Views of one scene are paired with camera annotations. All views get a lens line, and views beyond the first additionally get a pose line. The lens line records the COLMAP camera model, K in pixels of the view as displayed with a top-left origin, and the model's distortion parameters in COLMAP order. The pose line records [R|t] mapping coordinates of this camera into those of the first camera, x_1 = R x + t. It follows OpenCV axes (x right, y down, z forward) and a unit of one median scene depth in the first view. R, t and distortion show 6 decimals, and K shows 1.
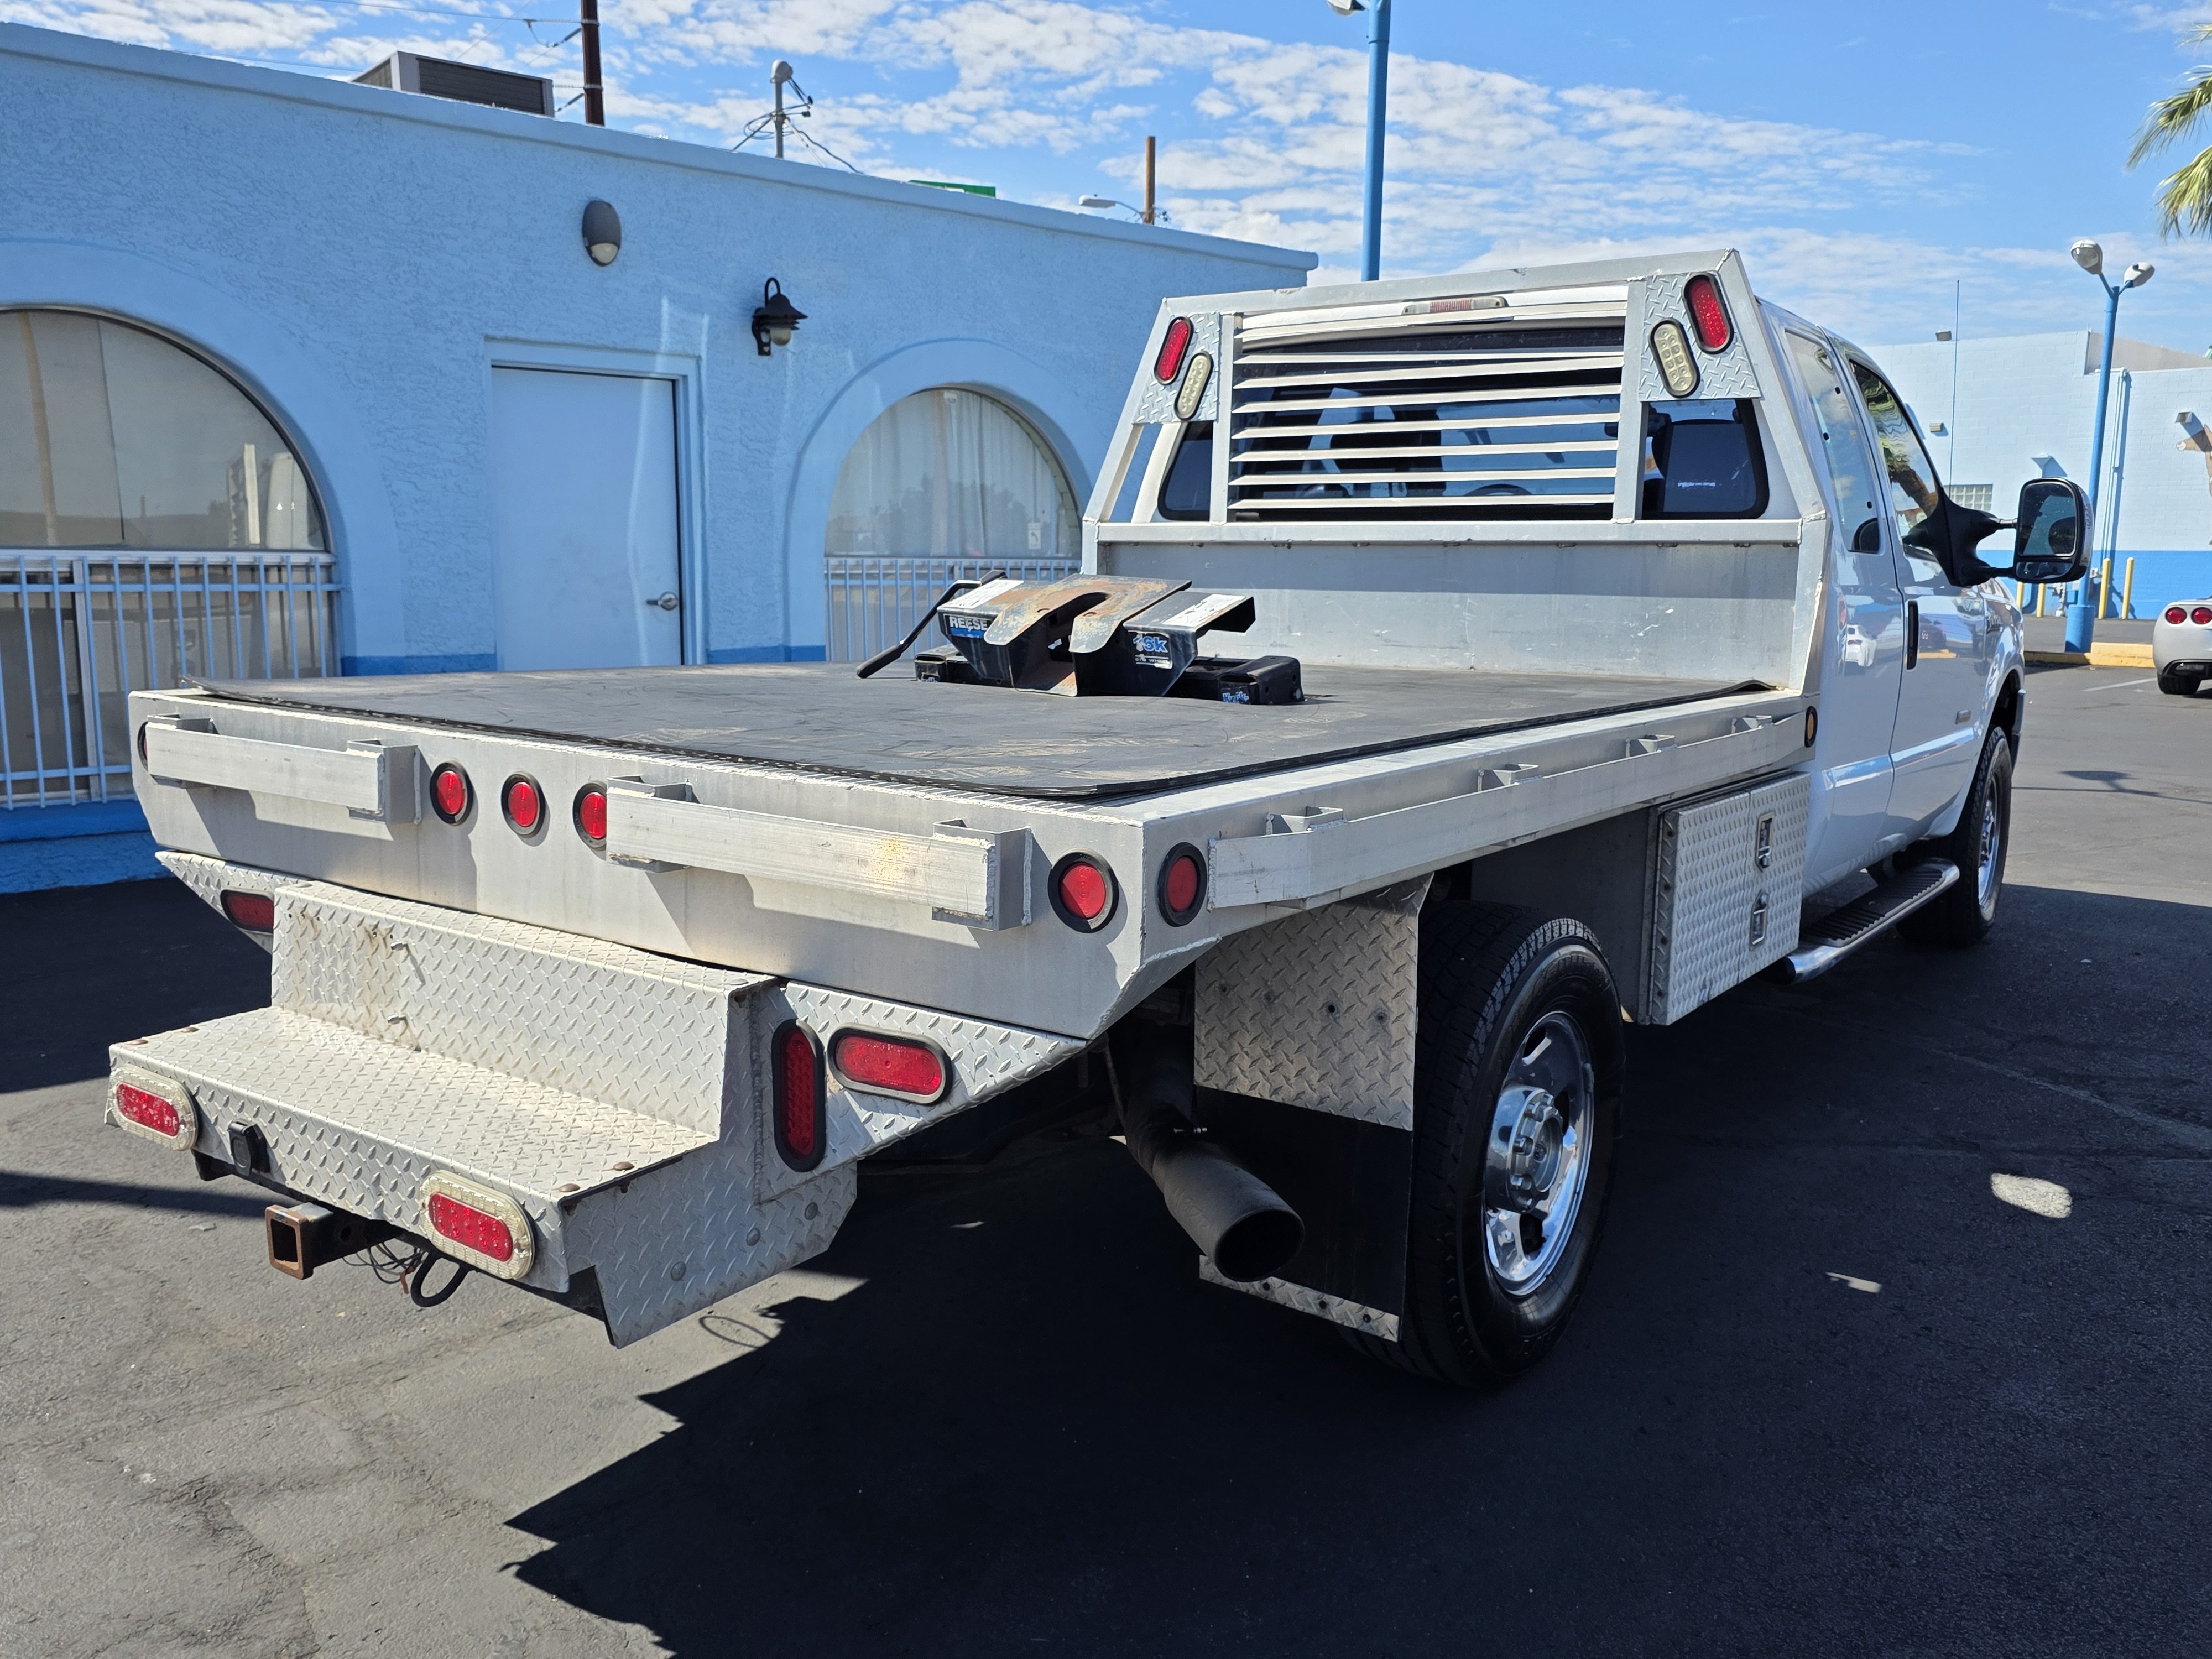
lens RADIAL K [[1813.0, 0, 1102.3], [0, 1813.0, 841.0], [0, 0, 1]] dist [0.053715, -0.063326]
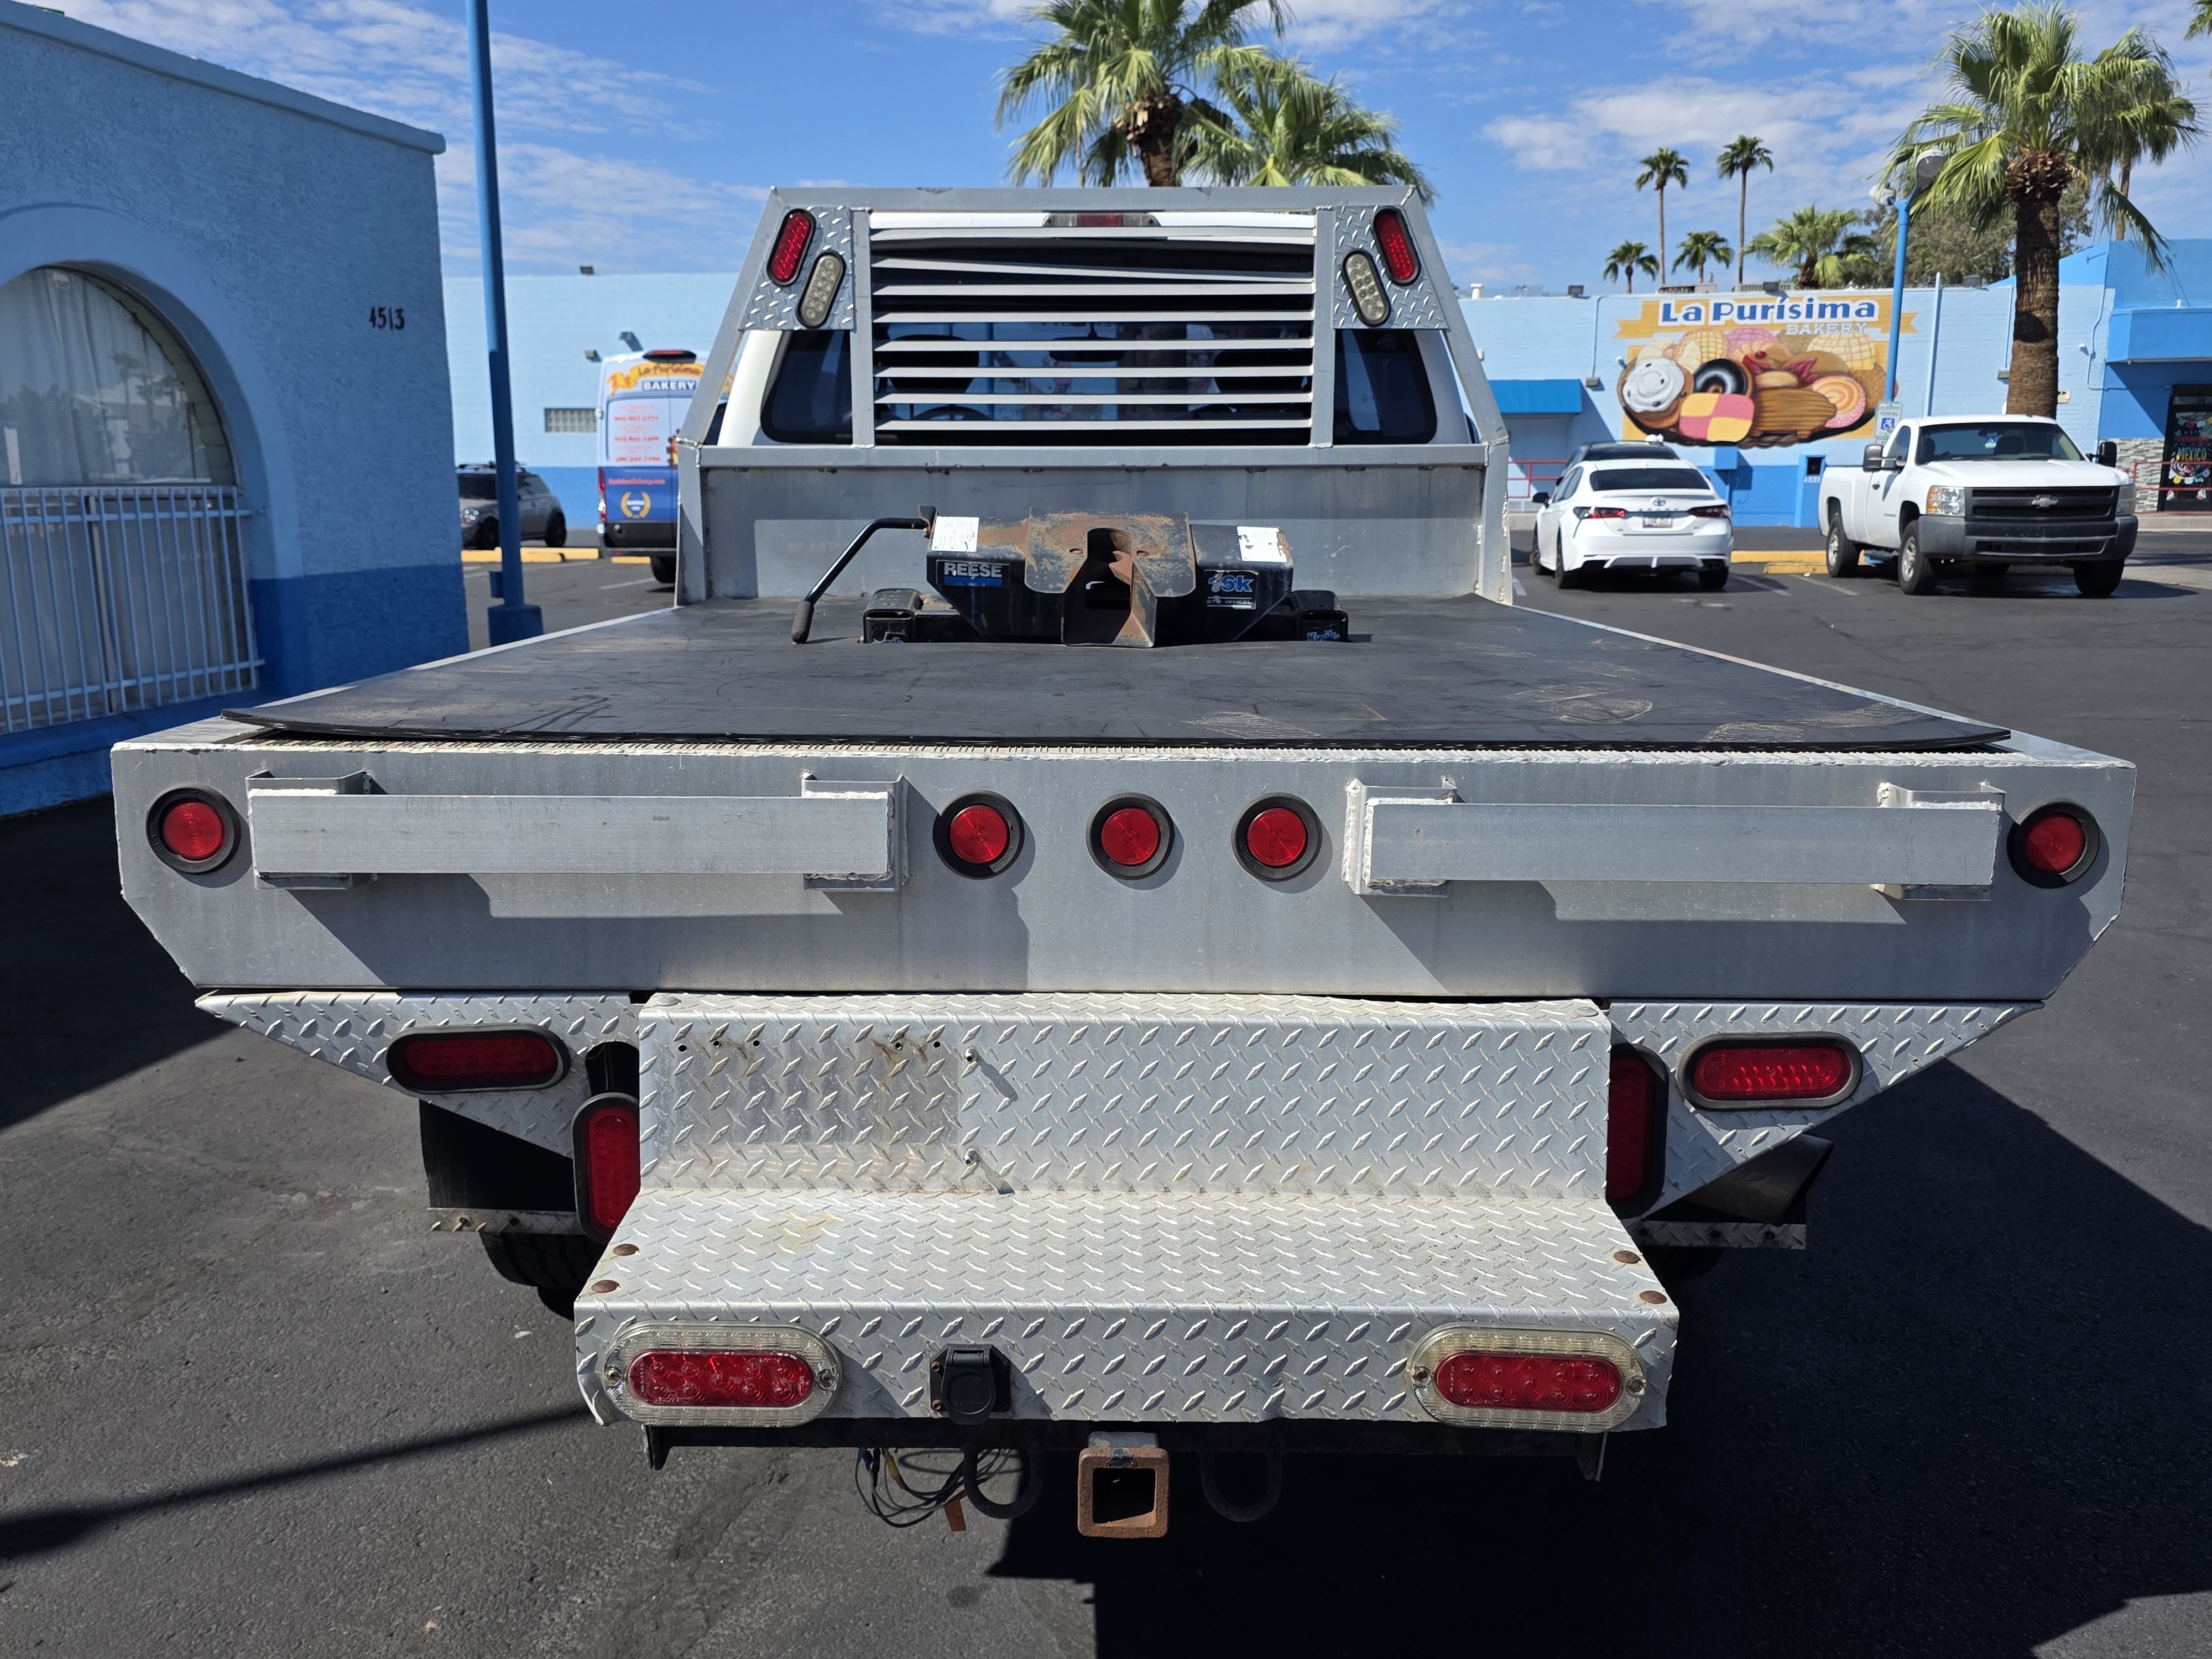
lens RADIAL K [[1813.0, 0, 1093.0], [0, 1813.0, 831.6], [0, 0, 1]] dist [0.053715, -0.063326]
pose [[0.813118, -0.123594, 0.568827, -0.436550], [0.101678, 0.992333, 0.070268, -0.044010], [-0.573150, 0.000701, 0.819450, 0.230920]]
